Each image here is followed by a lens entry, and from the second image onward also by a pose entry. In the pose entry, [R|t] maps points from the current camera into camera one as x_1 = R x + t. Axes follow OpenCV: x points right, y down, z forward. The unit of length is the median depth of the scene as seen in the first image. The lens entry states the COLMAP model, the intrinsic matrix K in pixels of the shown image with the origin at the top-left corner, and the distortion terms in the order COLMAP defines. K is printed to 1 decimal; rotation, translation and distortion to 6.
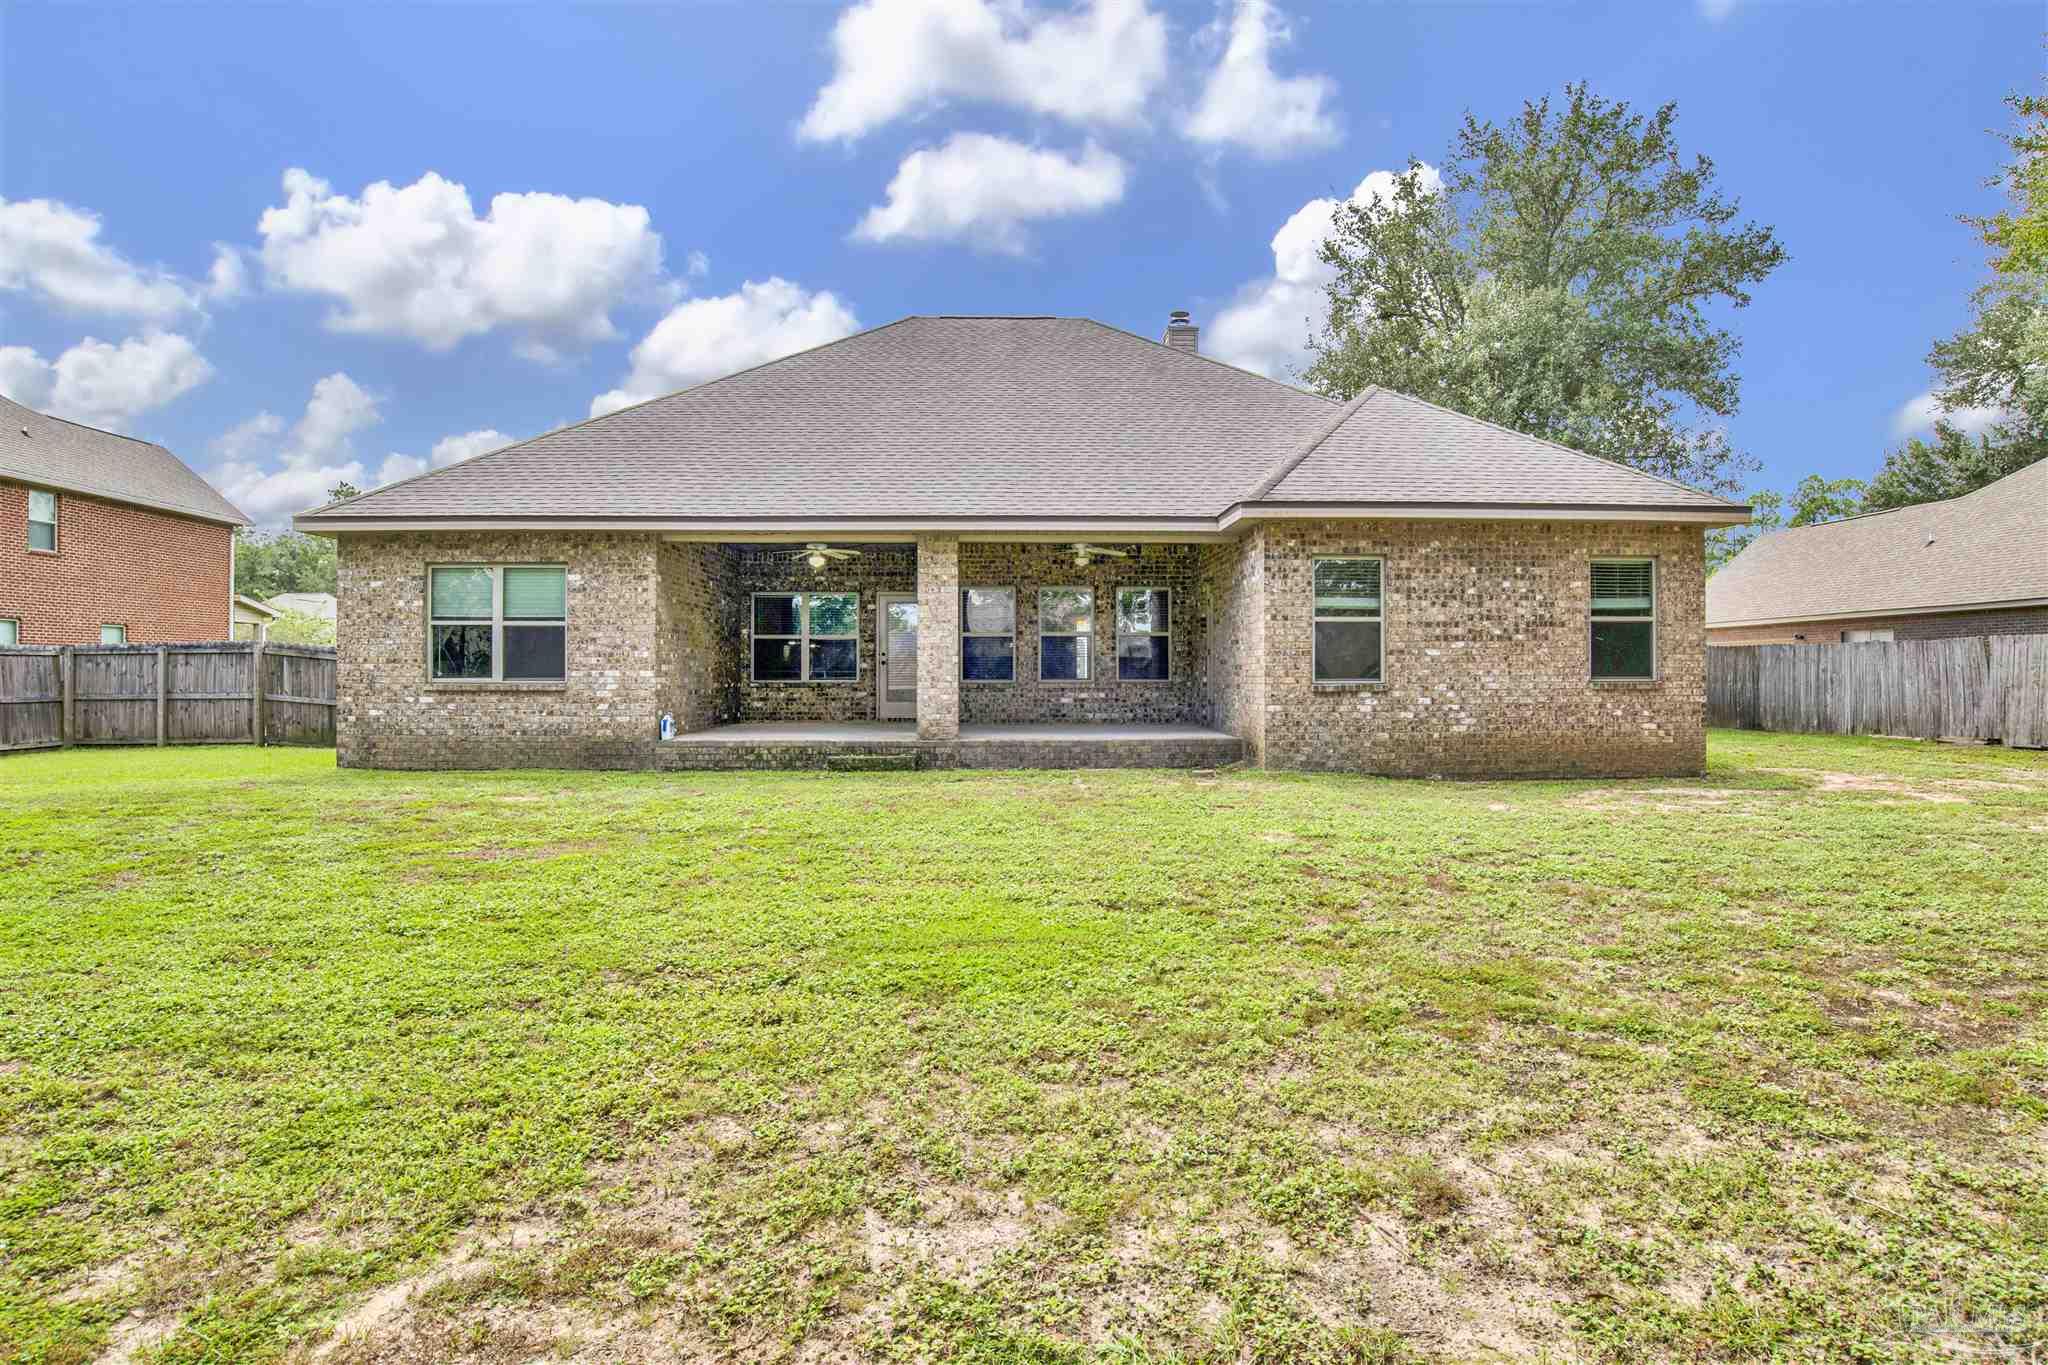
lens RADIAL K [[1084.1, 0, 1025.0], [0, 1084.1, 682.2], [0, 0, 1]] dist [-0.065849, 0.019162]
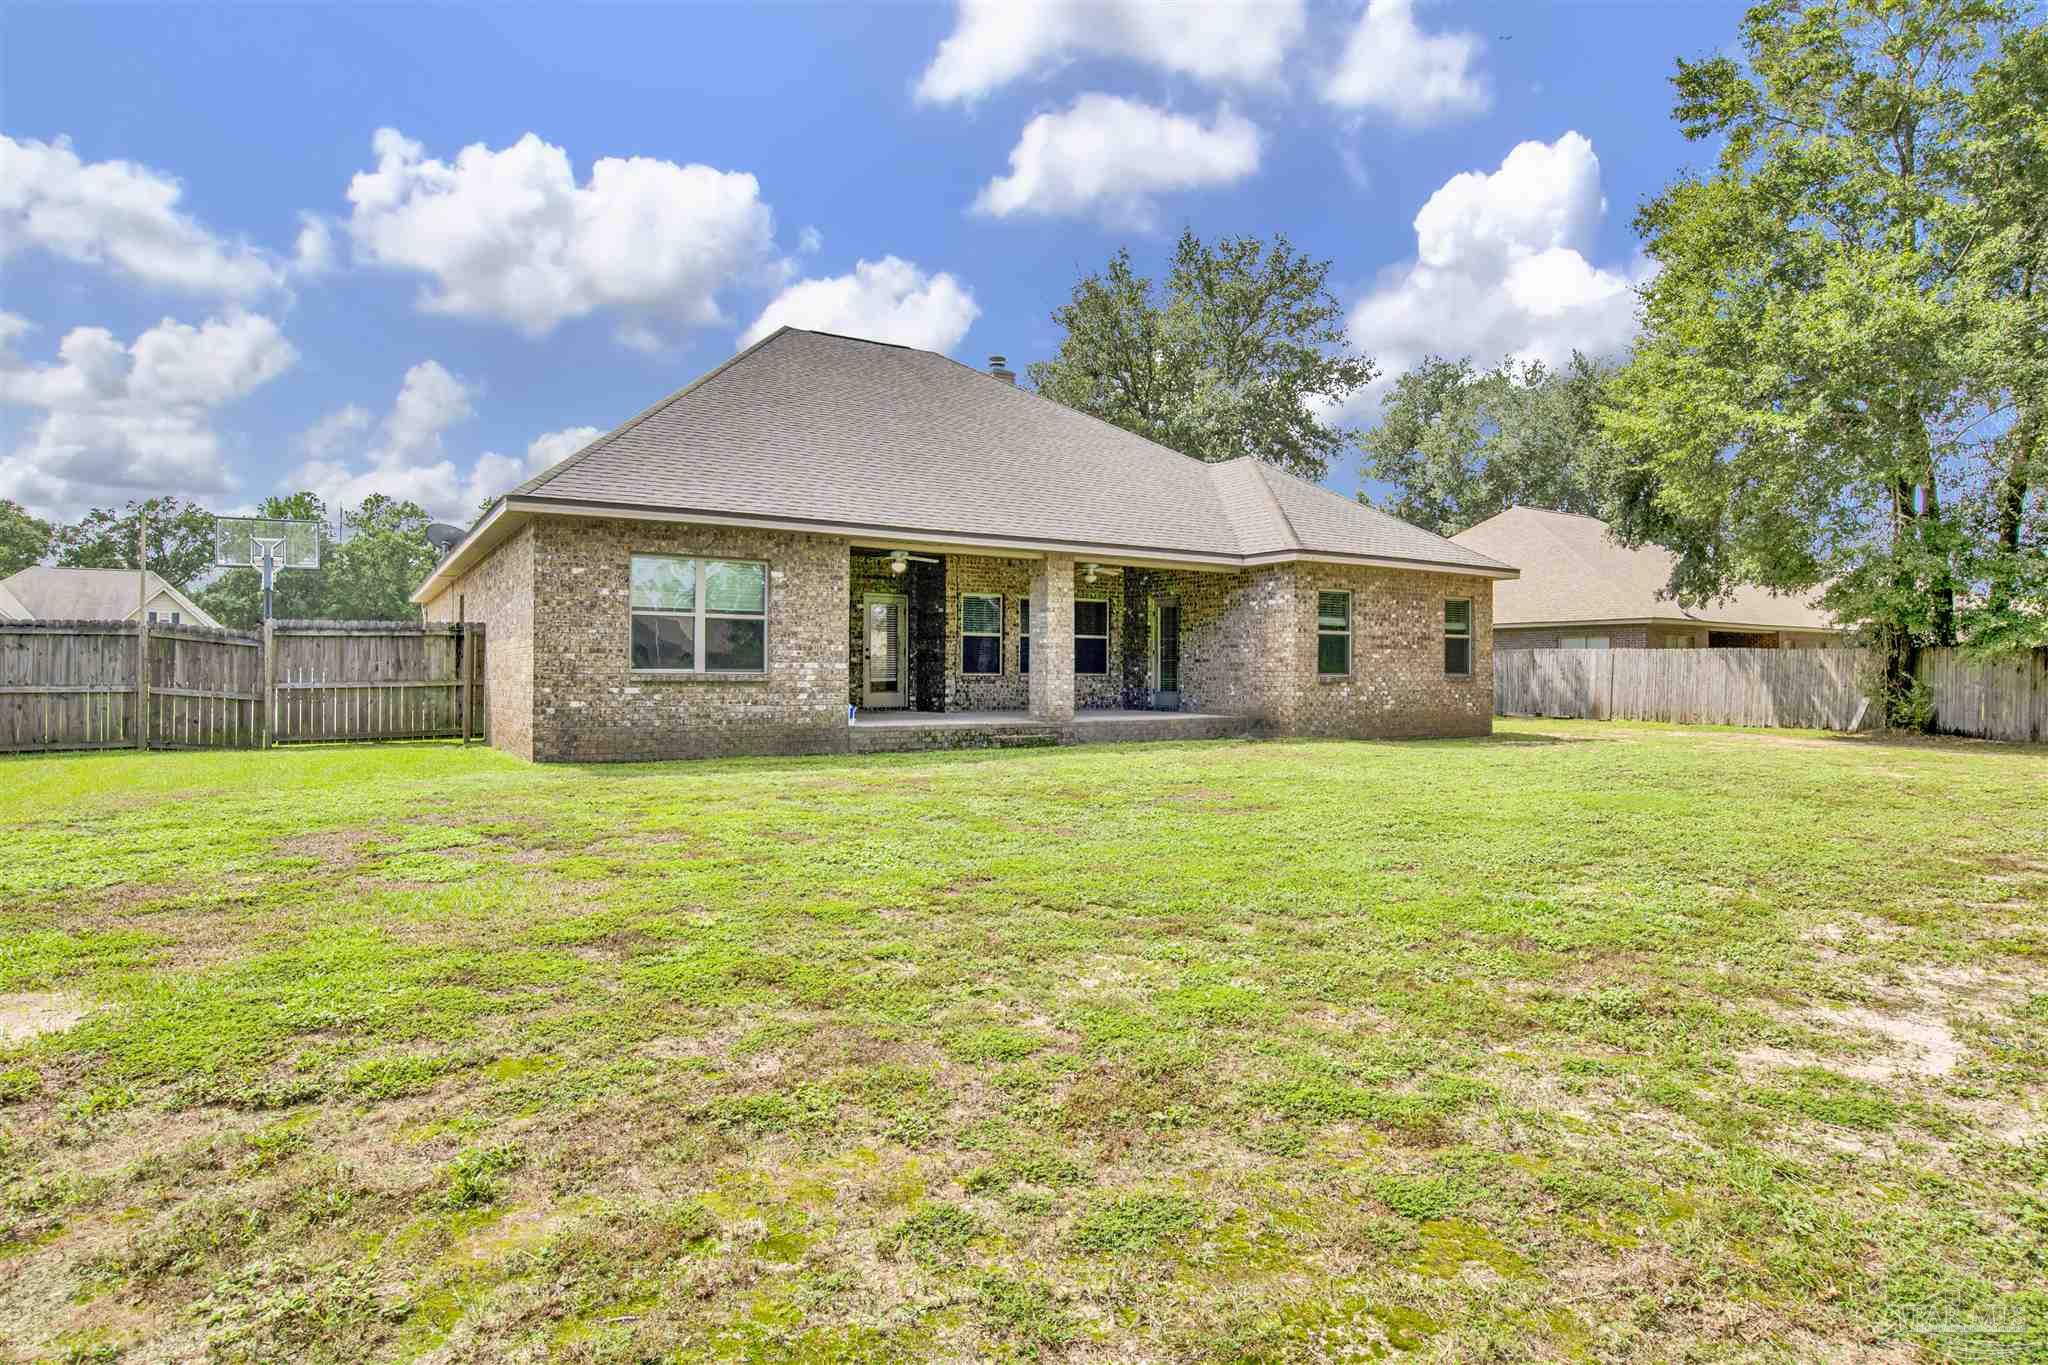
lens RADIAL K [[1084.1, 0, 1024.6], [0, 1084.1, 677.9], [0, 0, 1]] dist [-0.065849, 0.019162]
pose [[0.865487, 0.002542, 0.500925, -0.743030], [-0.002695, 0.999996, -0.000419, 0.004317], [-0.500924, -0.000987, 0.865490, -0.046539]]
